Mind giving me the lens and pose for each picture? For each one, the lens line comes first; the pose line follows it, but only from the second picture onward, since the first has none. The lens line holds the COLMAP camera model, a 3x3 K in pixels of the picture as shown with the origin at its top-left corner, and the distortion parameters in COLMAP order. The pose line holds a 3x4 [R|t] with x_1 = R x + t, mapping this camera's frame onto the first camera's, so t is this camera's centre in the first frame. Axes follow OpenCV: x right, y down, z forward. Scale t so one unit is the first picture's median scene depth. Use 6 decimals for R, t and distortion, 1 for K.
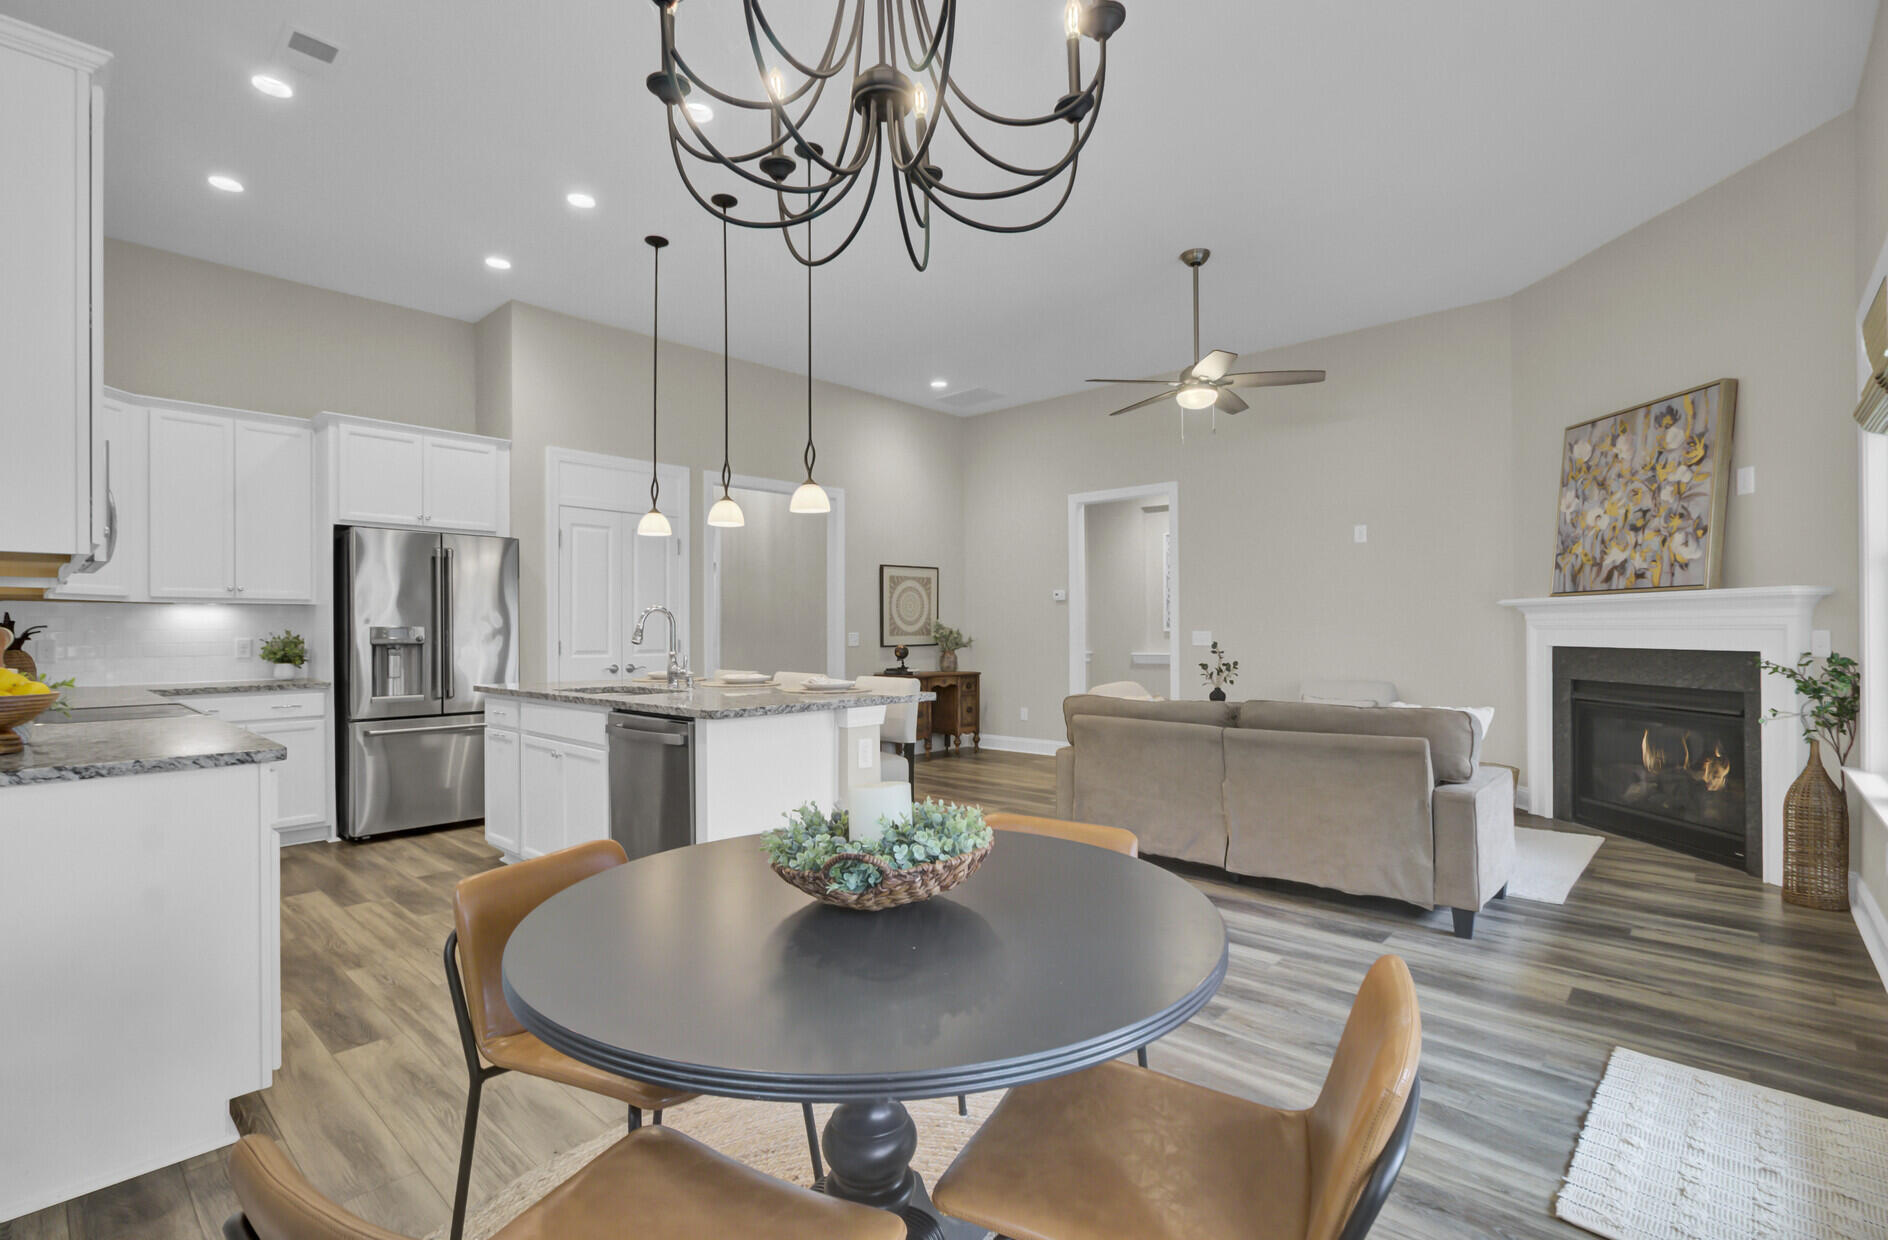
lens RADIAL K [[900.2, 0, 944.0], [0, 900.2, 620.0], [0, 0, 1]] dist [0.001777, 0.000222]
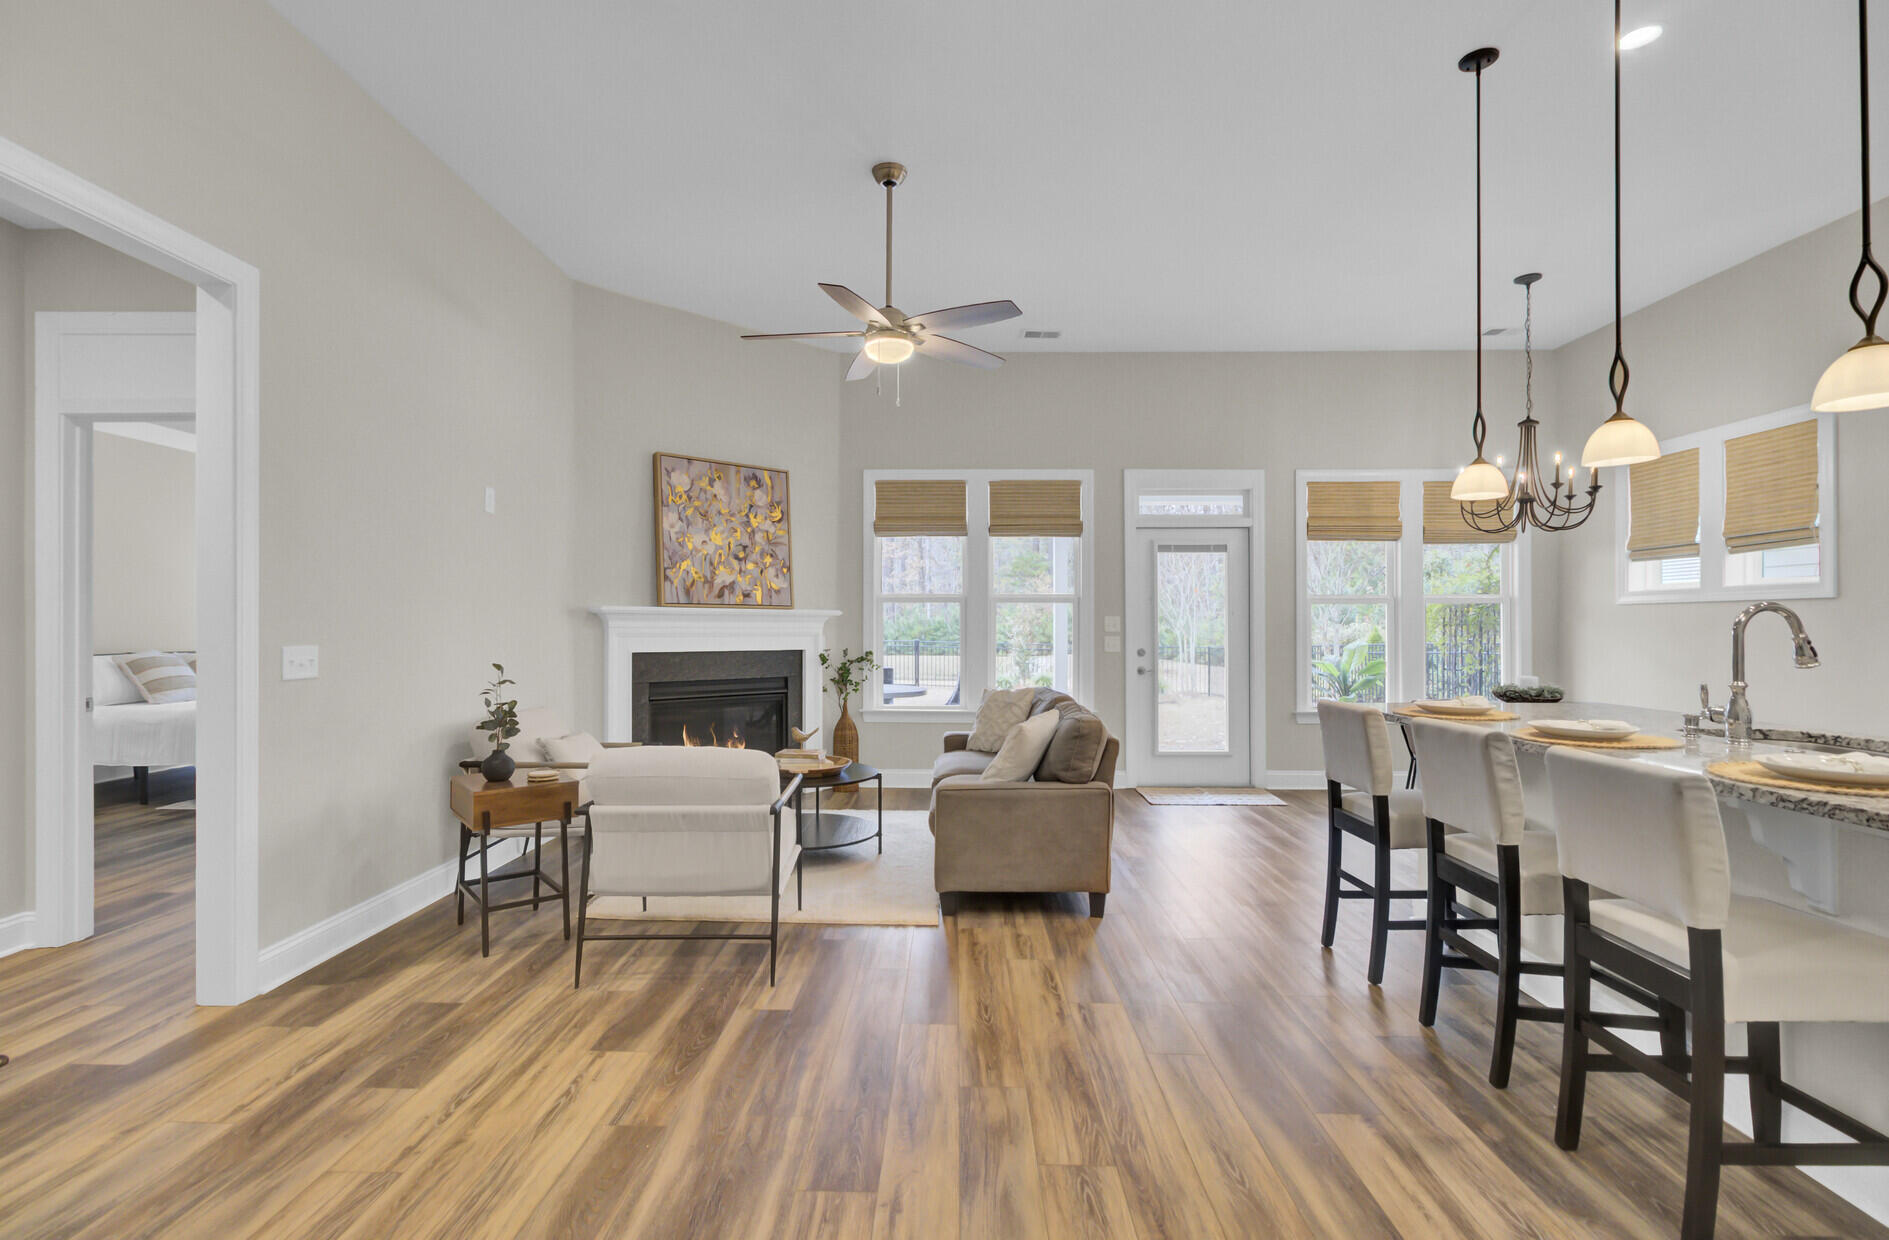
lens RADIAL K [[868.6, 0, 946.3], [0, 868.6, 595.9], [0, 0, 1]] dist [-0.002160, -0.000165]
pose [[-0.660693, 0.029426, 0.750079, -0.369346], [-0.008277, 0.998885, -0.046478, 0.008077], [-0.750610, -0.036917, -0.659713, 1.615260]]
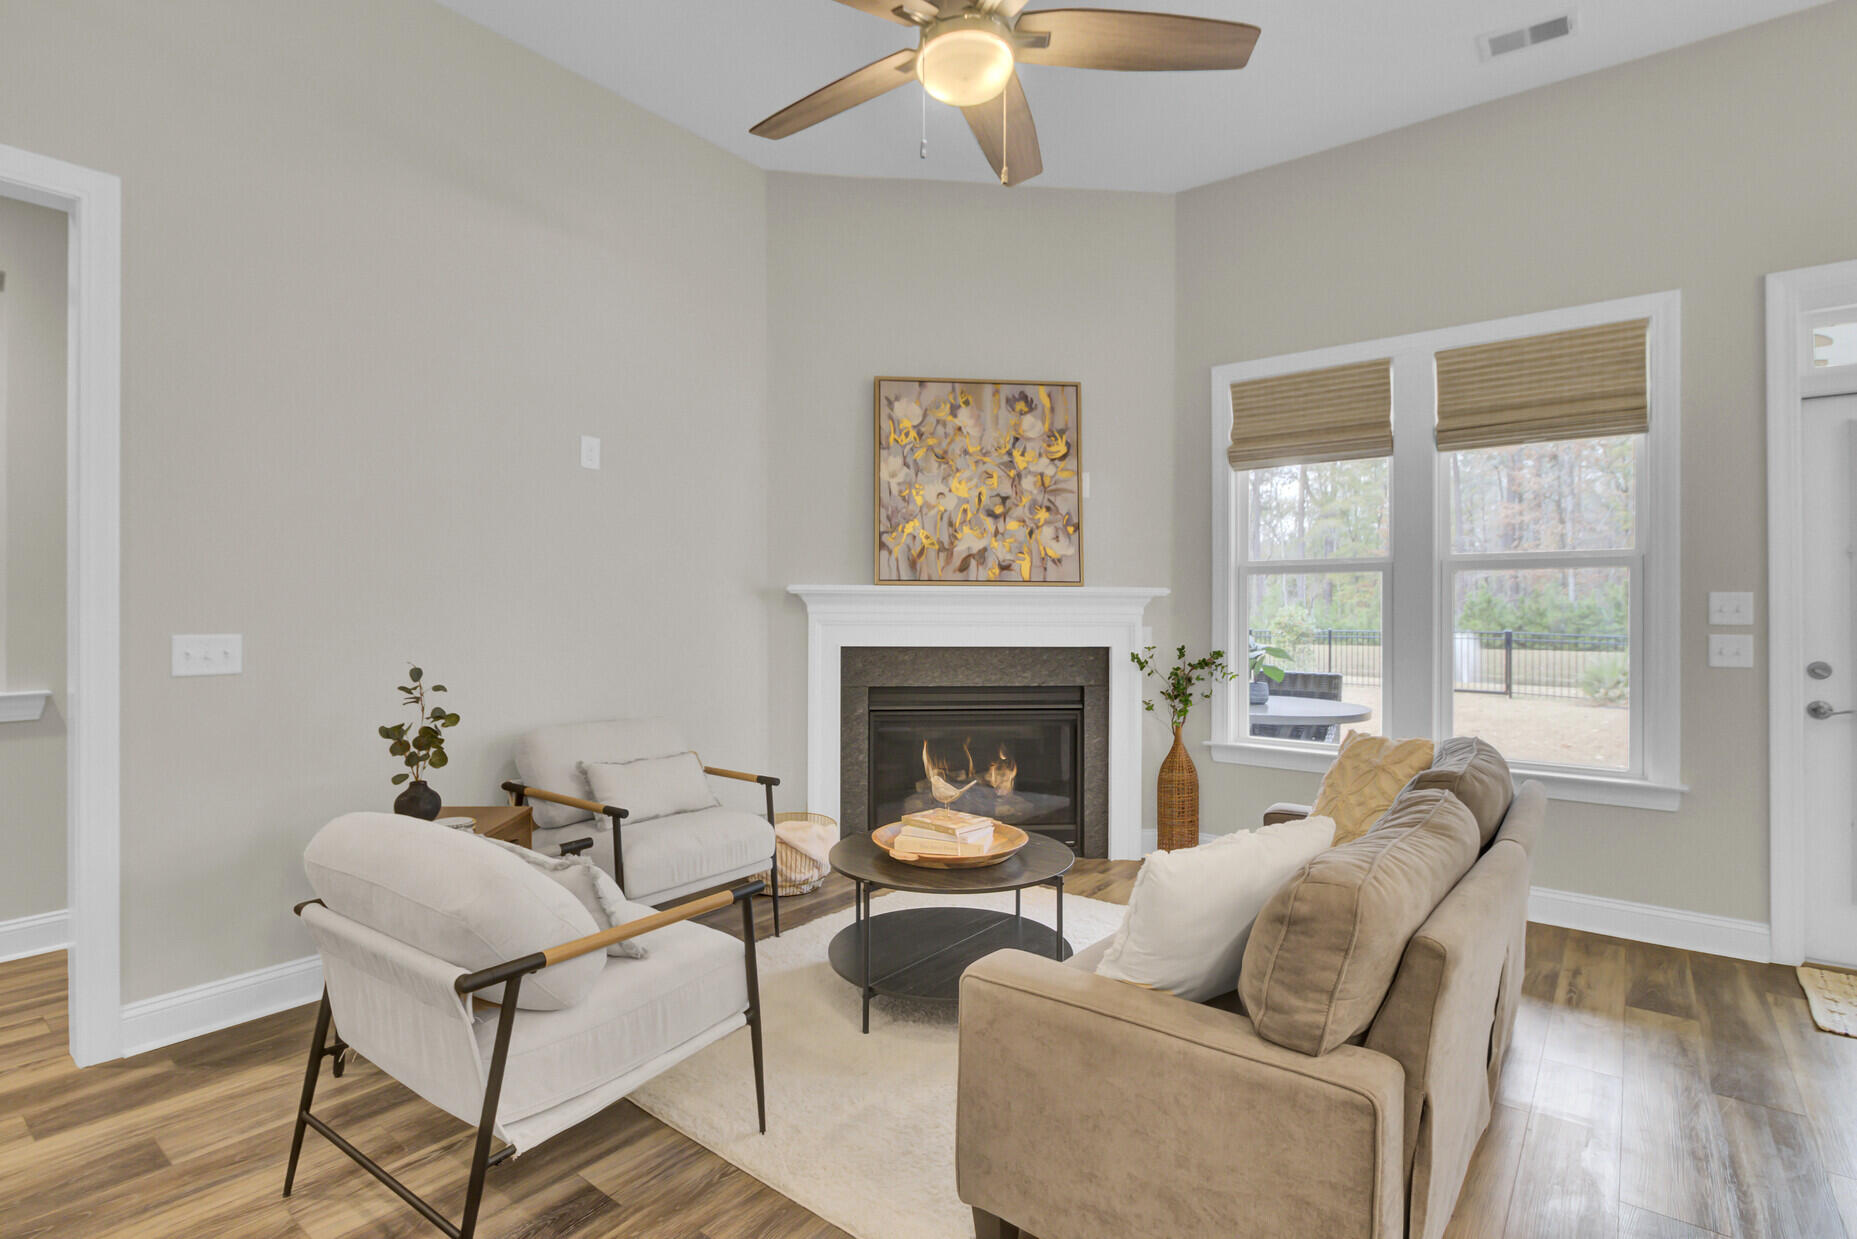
lens RADIAL K [[903.8, 0, 928.9], [0, 903.8, 606.3], [0, 0, 1]] dist [-0.001185, 0.000018]
pose [[-0.066287, 0.008332, 0.997766, -0.138984], [-0.015613, 0.999834, -0.009387, 0.000236], [-0.997678, -0.016200, -0.066146, 1.136546]]
